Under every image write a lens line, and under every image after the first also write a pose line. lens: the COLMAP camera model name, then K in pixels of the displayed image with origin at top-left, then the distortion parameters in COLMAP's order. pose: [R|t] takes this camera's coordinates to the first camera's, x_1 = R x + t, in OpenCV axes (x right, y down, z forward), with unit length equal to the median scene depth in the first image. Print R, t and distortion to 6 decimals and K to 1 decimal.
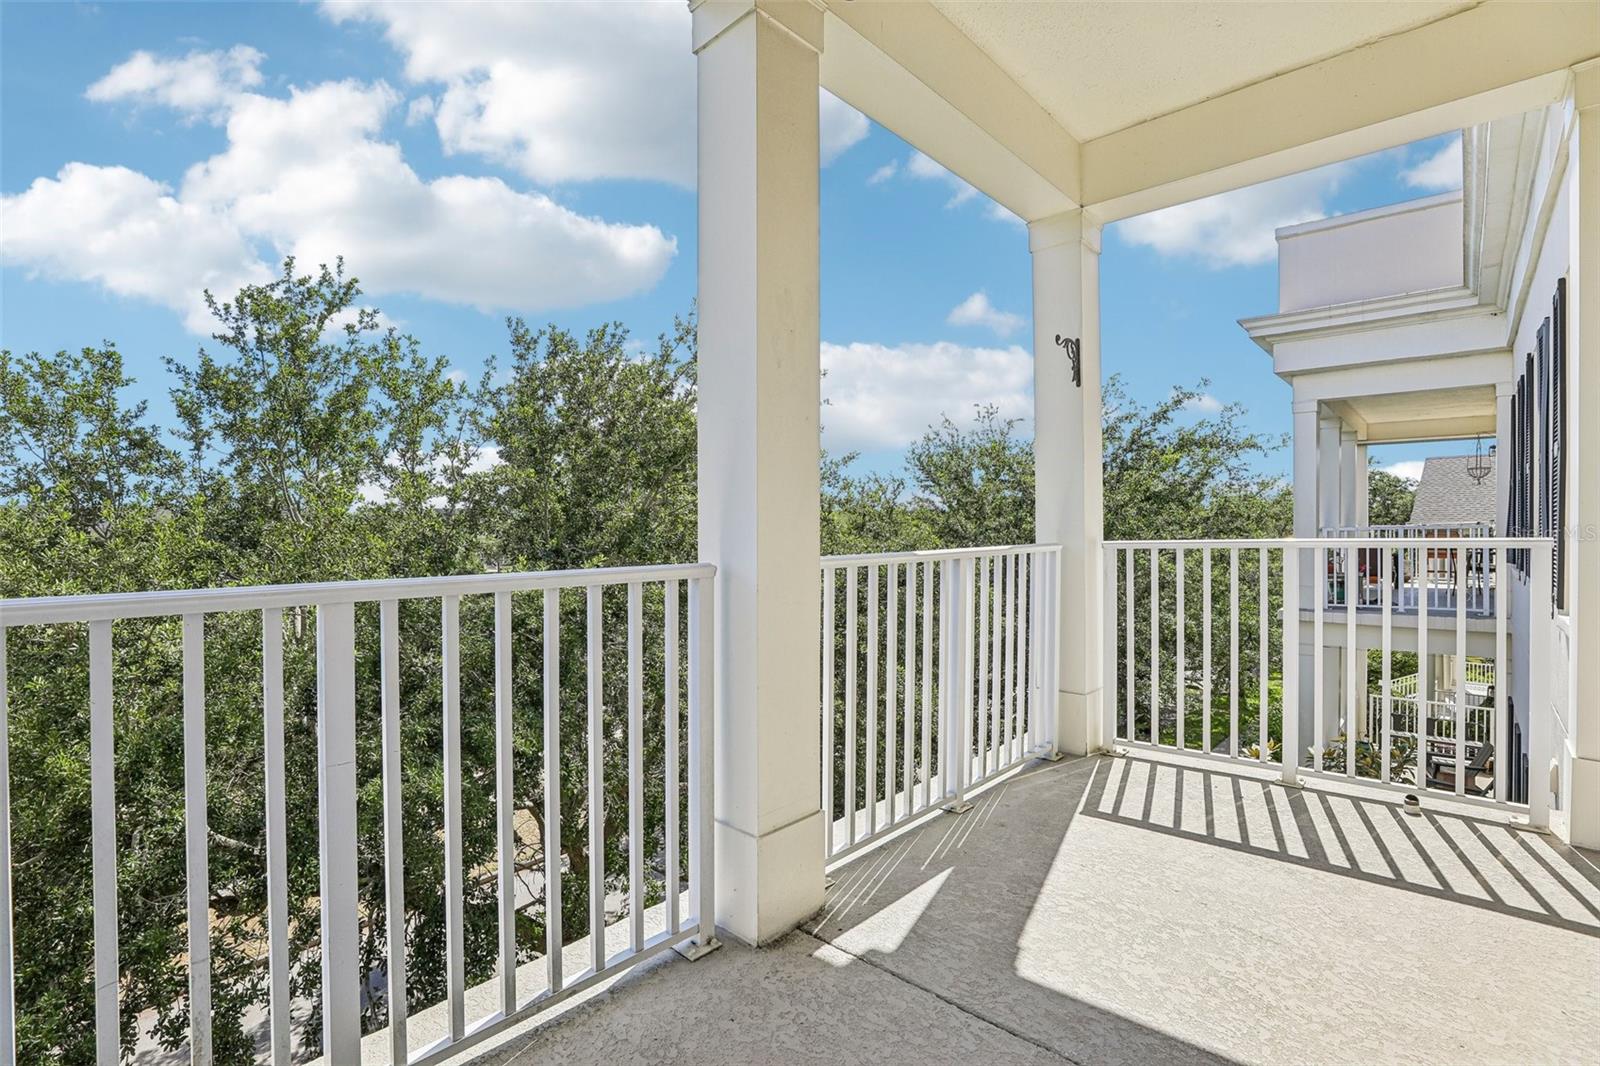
lens RADIAL K [[728.3, 0, 798.1], [0, 728.3, 533.1], [0, 0, 1]] dist [-0.037373, 0.010629]
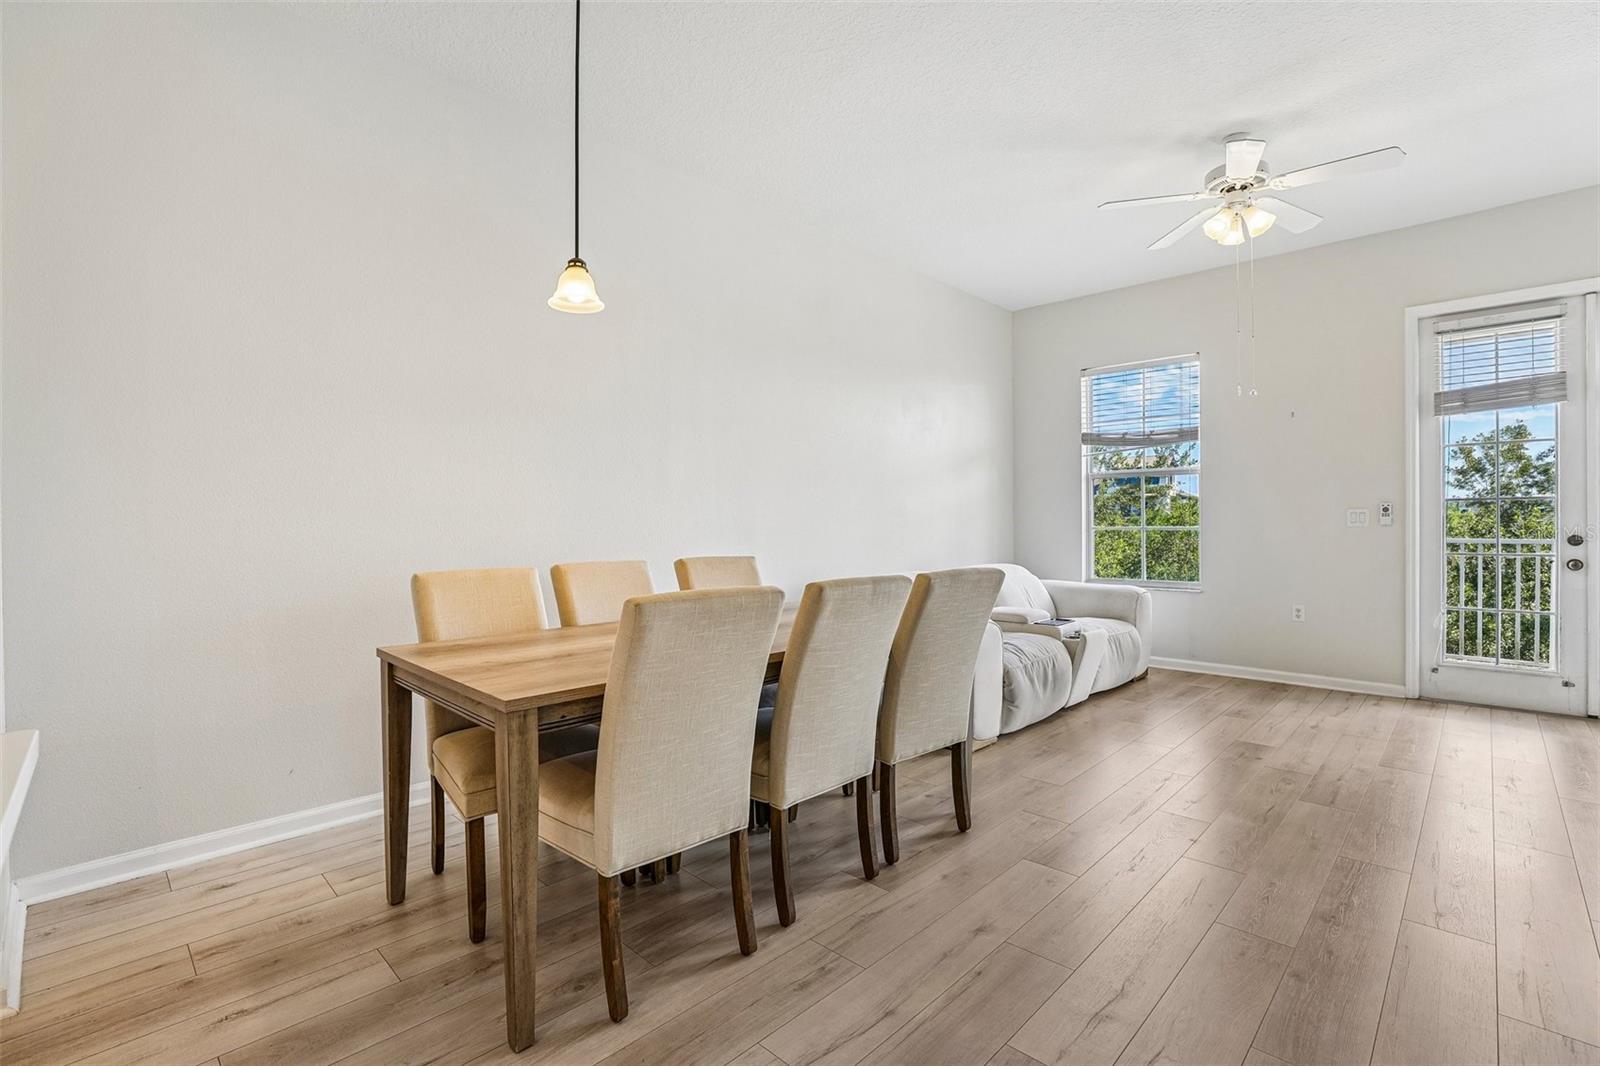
lens RADIAL K [[728.3, 0, 804.6], [0, 728.3, 530.7], [0, 0, 1]] dist [-0.037373, 0.010629]
pose [[-0.033299, 0.009053, -0.999404, 0.853259], [0.001690, 0.999958, 0.009001, -0.012152], [0.999444, -0.001390, -0.033313, -0.722687]]
